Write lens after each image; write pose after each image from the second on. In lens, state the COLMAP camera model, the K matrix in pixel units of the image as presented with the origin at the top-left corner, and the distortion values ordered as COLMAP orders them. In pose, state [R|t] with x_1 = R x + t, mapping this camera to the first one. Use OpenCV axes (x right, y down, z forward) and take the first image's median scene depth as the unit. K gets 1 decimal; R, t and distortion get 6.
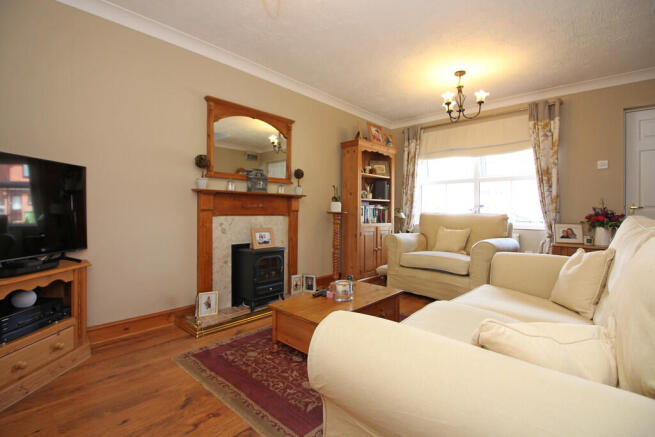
lens RADIAL K [[299.8, 0, 330.9], [0, 299.8, 214.4], [0, 0, 1]] dist [-0.016555, -0.000782]
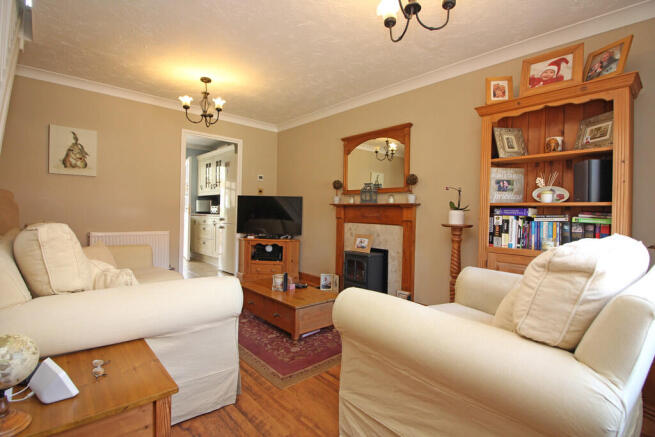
lens RADIAL K [[315.8, 0, 327.0], [0, 315.8, 212.3], [0, 0, 1]] dist [-0.000792, -0.000490]
pose [[-0.099548, -0.009596, -0.994986, 0.856067], [-0.036549, 0.999314, -0.005981, -0.023969], [0.994361, 0.035770, -0.099831, 0.849428]]
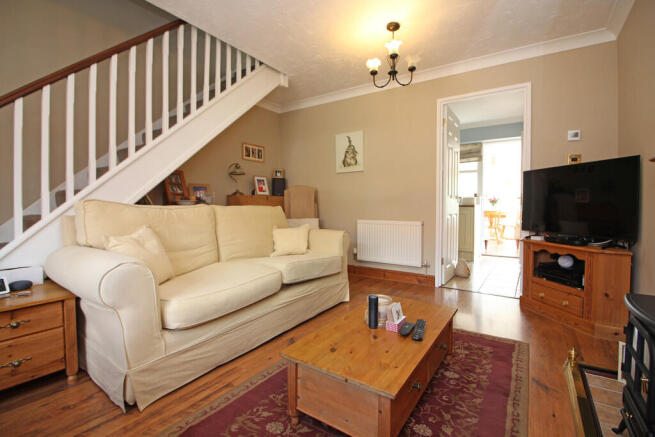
lens RADIAL K [[299.8, 0, 330.9], [0, 299.8, 214.4], [0, 0, 1]] dist [-0.016555, -0.000782]
pose [[-0.989460, -0.007028, -0.144638, 0.162401], [-0.011523, 0.999476, 0.030261, 0.008946], [0.144350, 0.031609, -0.989022, 1.071801]]
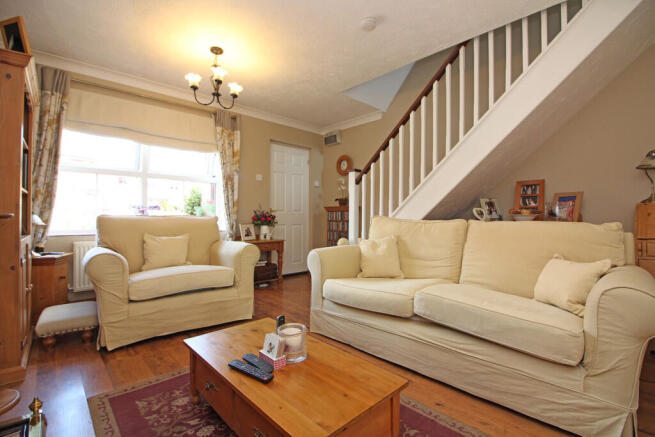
lens RADIAL K [[299.8, 0, 330.9], [0, 299.8, 214.4], [0, 0, 1]] dist [-0.016555, -0.000782]
pose [[0.085776, 0.001687, 0.996313, -0.357063], [0.006390, 0.999977, -0.002243, -0.002462], [-0.996294, 0.006559, 0.085763, 0.563441]]
